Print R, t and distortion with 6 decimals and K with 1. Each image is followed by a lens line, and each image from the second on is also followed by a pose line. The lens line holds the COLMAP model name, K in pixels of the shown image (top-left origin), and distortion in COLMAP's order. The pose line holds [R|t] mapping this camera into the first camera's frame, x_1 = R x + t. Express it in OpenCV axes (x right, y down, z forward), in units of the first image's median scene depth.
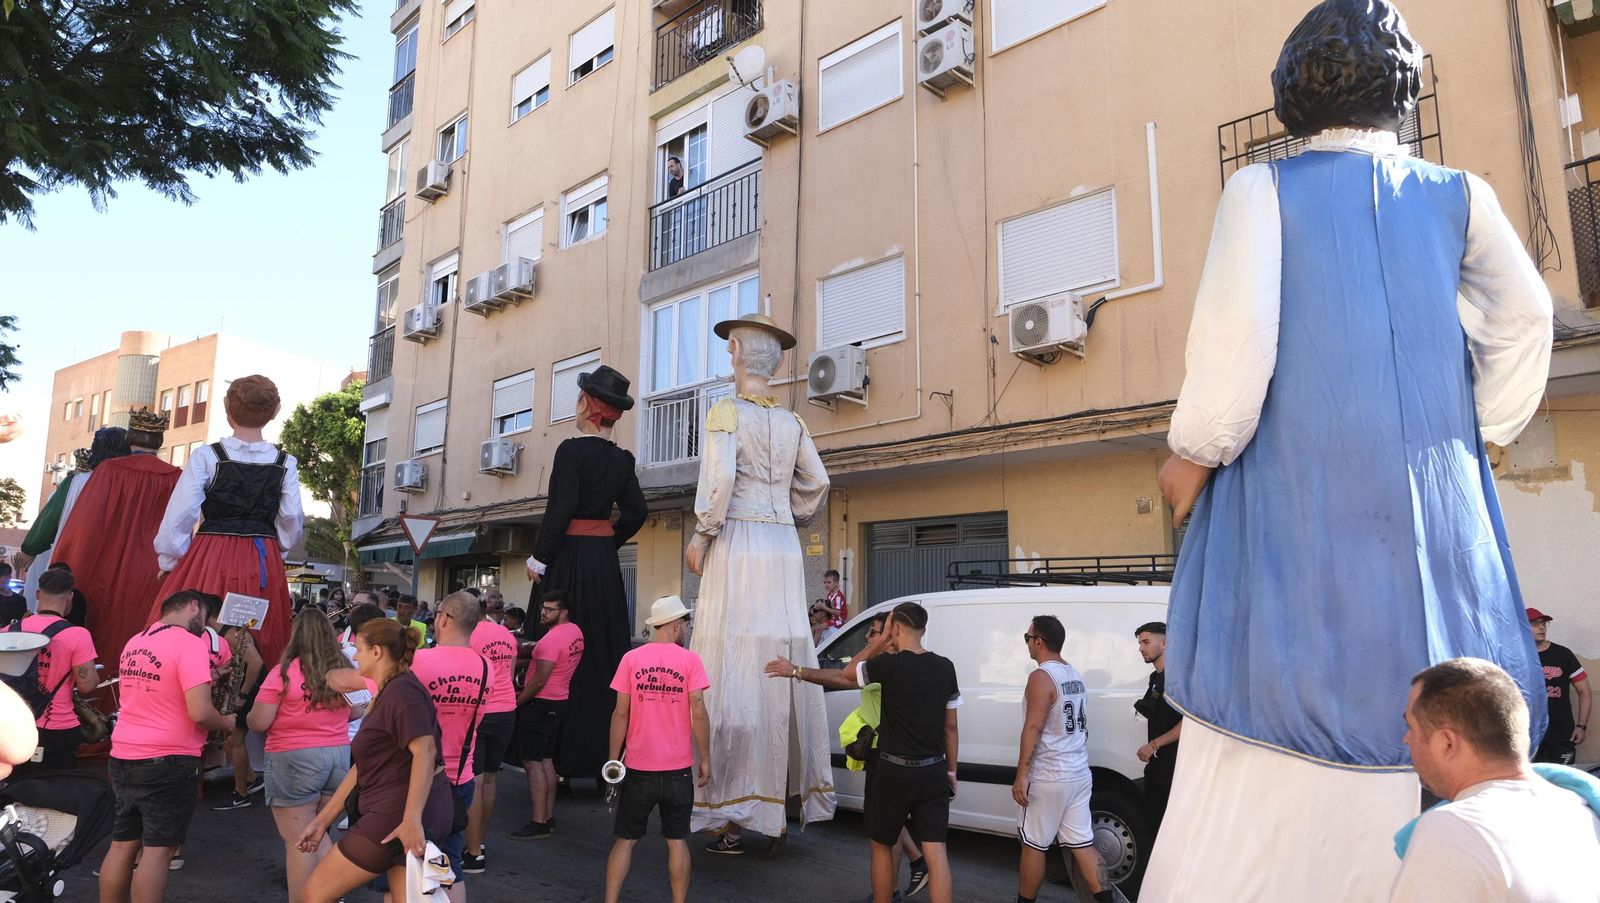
lens RADIAL K [[1087.8, 0, 802.4], [0, 1087.8, 456.5], [0, 0, 1]] dist [-0.026752, 0.004321]
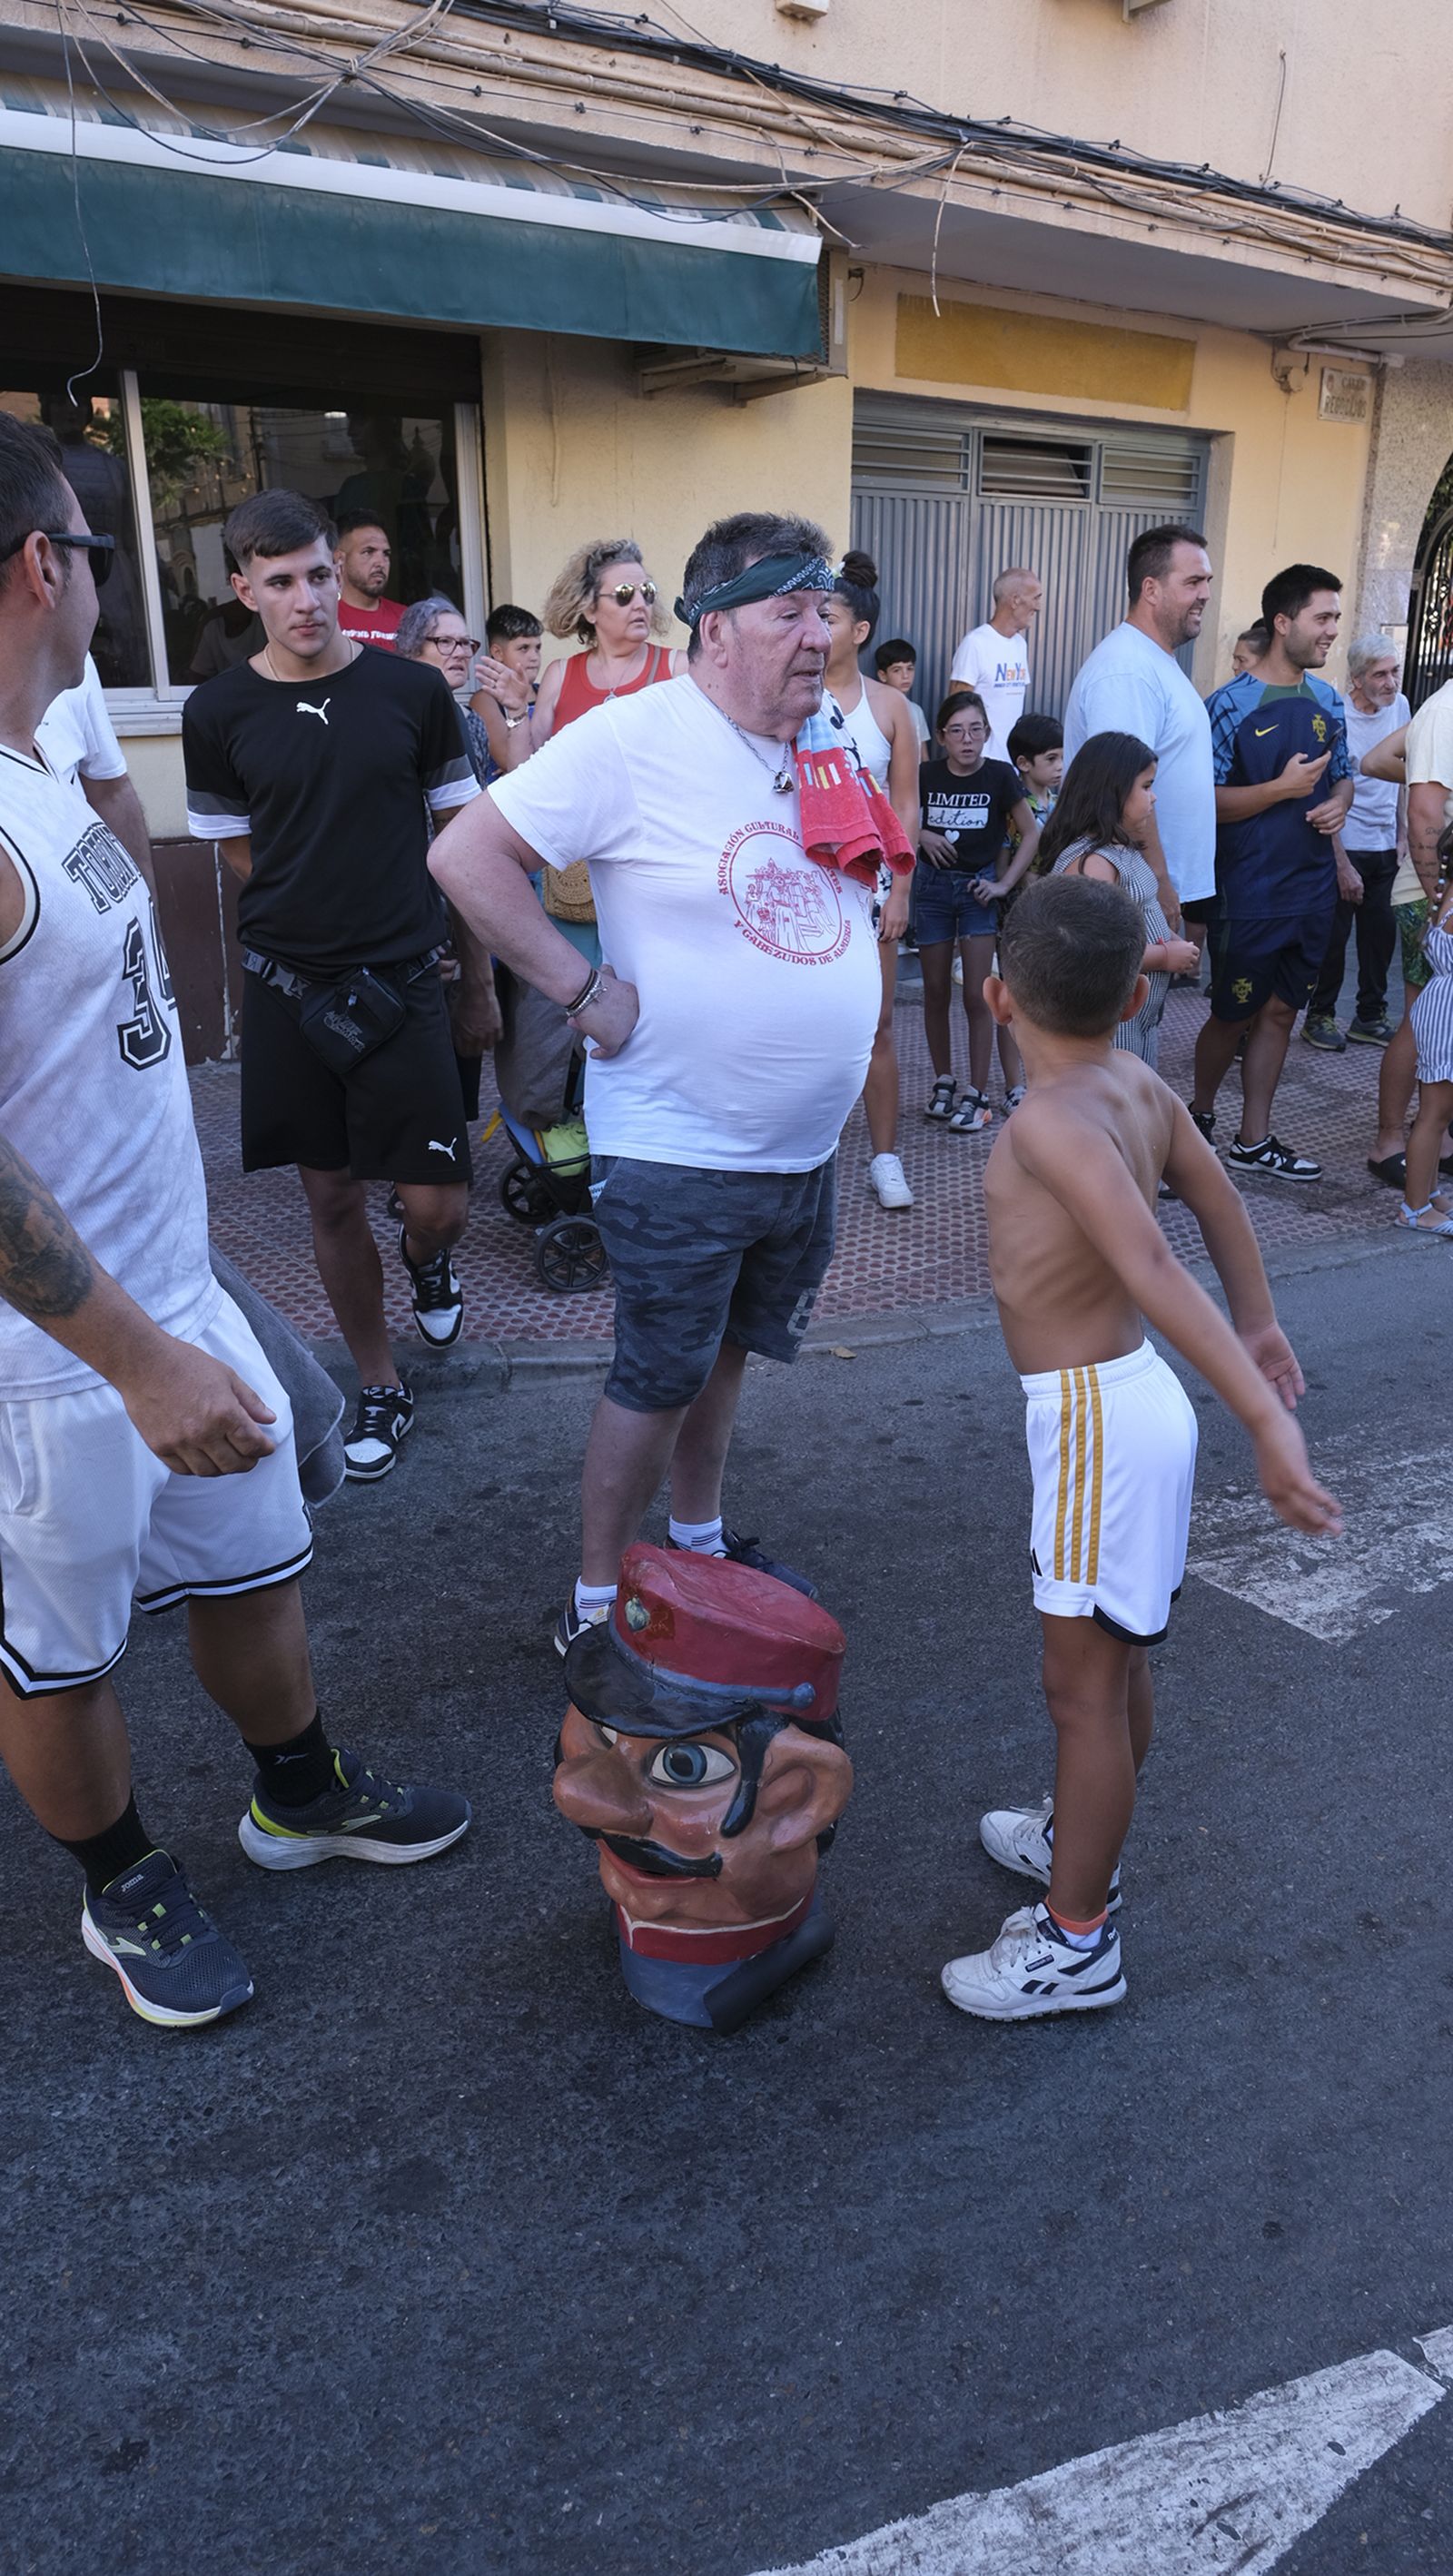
lens RADIAL K [[1751.4, 0, 728.0], [0, 1751.4, 1296.0], [0, 0, 1]] dist [-0.026752, 0.004321]
pose [[0.099850, -0.358083, 0.928335, -0.998618], [-0.152070, 0.916545, 0.369892, 0.198364], [-0.983313, -0.178105, 0.037063, 1.482330]]
